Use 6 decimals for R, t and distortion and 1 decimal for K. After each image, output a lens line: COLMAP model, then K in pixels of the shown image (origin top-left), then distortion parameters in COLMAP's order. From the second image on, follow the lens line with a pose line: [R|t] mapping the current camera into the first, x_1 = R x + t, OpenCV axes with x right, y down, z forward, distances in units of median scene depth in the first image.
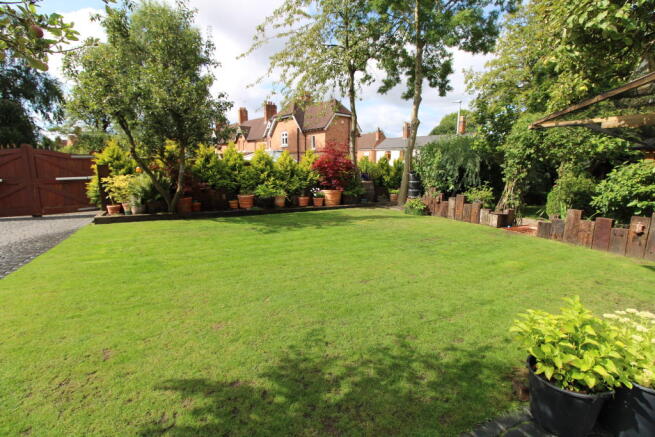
lens RADIAL K [[306.9, 0, 323.8], [0, 306.9, 216.5], [0, 0, 1]] dist [-0.004907, -0.001624]
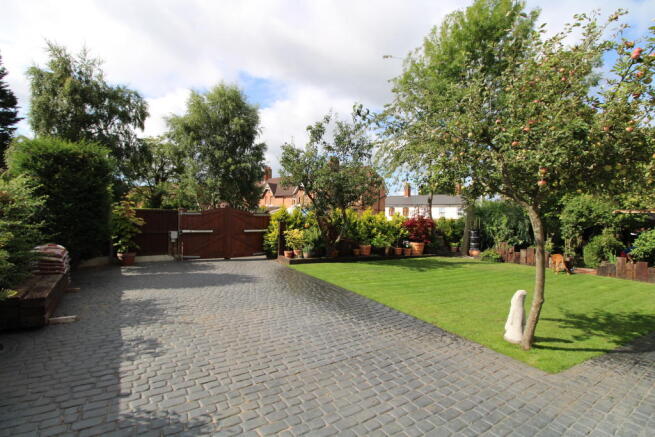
lens RADIAL K [[306.9, 0, 331.2], [0, 306.9, 220.2], [0, 0, 1]] dist [-0.004907, -0.001624]
pose [[0.997251, 0.022319, 0.070651, -0.544942], [-0.010867, 0.987298, -0.158505, 0.037191], [-0.073291, 0.157302, 0.984827, -0.334586]]
